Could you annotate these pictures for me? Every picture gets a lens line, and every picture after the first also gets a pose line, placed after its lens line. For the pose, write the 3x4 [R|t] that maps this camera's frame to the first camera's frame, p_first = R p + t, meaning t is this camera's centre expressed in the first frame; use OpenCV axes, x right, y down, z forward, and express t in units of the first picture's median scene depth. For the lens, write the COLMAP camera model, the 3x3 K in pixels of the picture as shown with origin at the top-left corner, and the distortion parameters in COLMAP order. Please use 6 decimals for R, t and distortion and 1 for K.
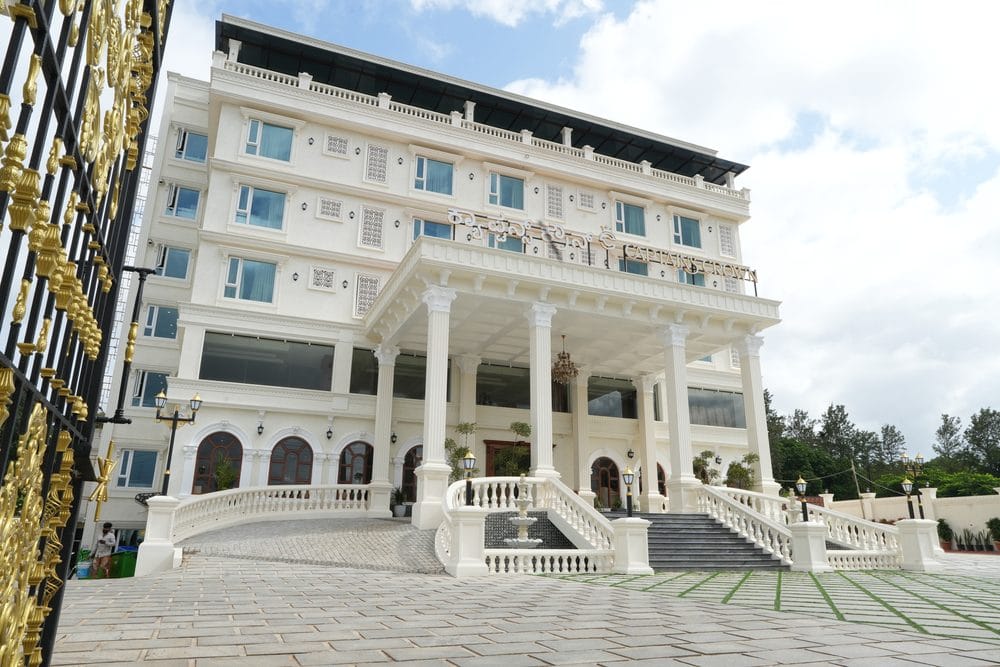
lens RADIAL K [[681.2, 0, 500.0], [0, 681.2, 333.5], [0, 0, 1]] dist [-0.012212, 0.002774]
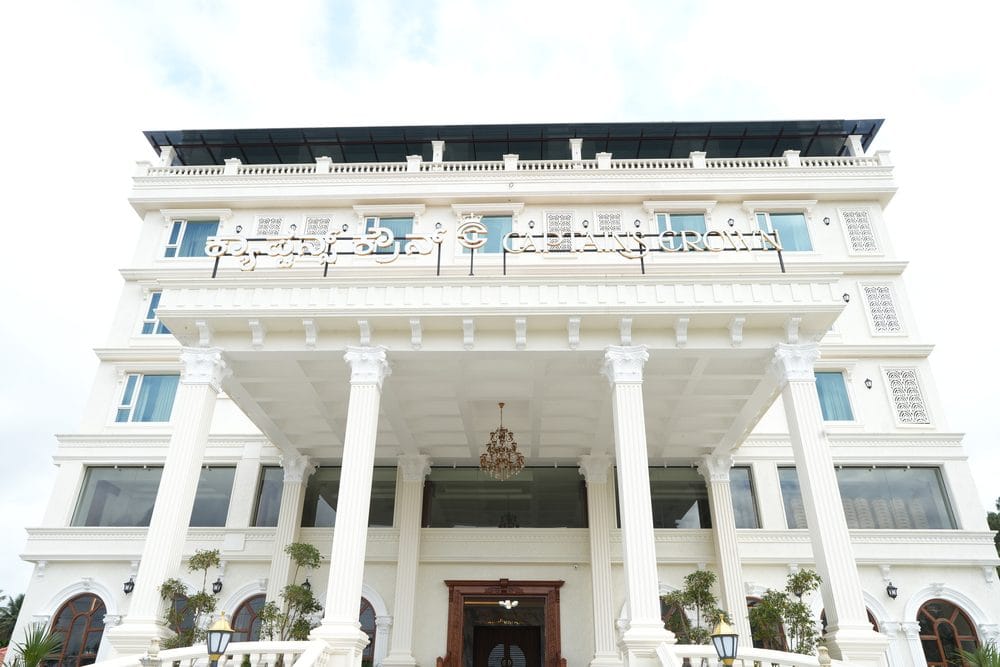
lens RADIAL K [[714.0, 0, 500.0], [0, 714.0, 333.5], [0, 0, 1]] dist [0.001428, 0.001823]
pose [[0.908532, -0.196518, -0.368713, 0.310293], [0.121204, 0.968497, -0.217539, 0.075207], [0.399848, 0.152951, 0.903730, 0.329478]]
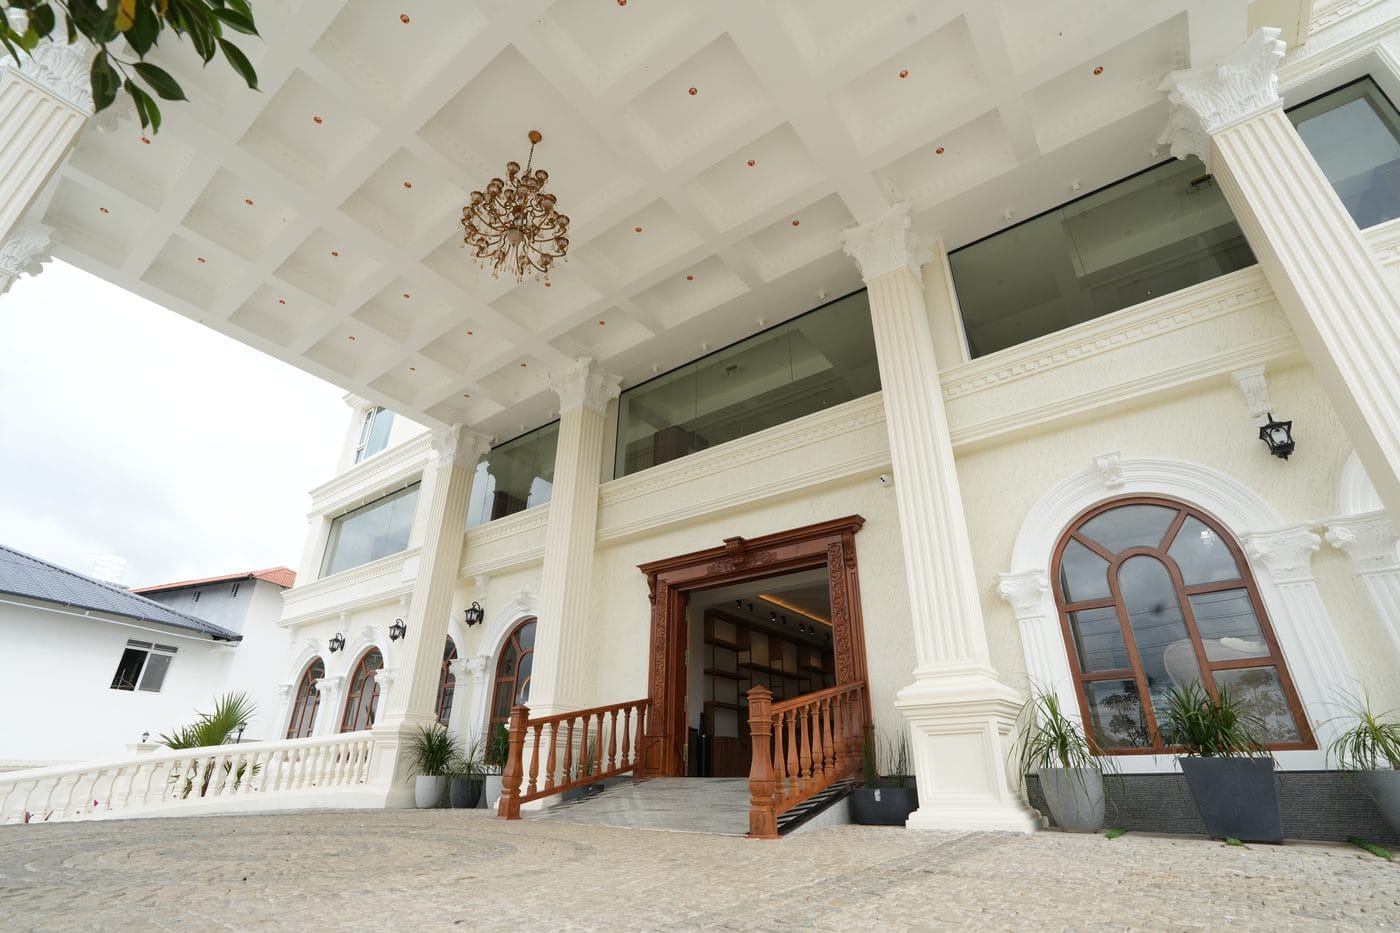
lens RADIAL K [[638.0, 0, 700.0], [0, 638.0, 466.5], [0, 0, 1]] dist [-0.031952, 0.000445]
pose [[0.513520, -0.385903, -0.766405, 0.241697], [0.251175, 0.921645, -0.295773, 0.198448], [0.820493, -0.040616, 0.570212, 0.787940]]
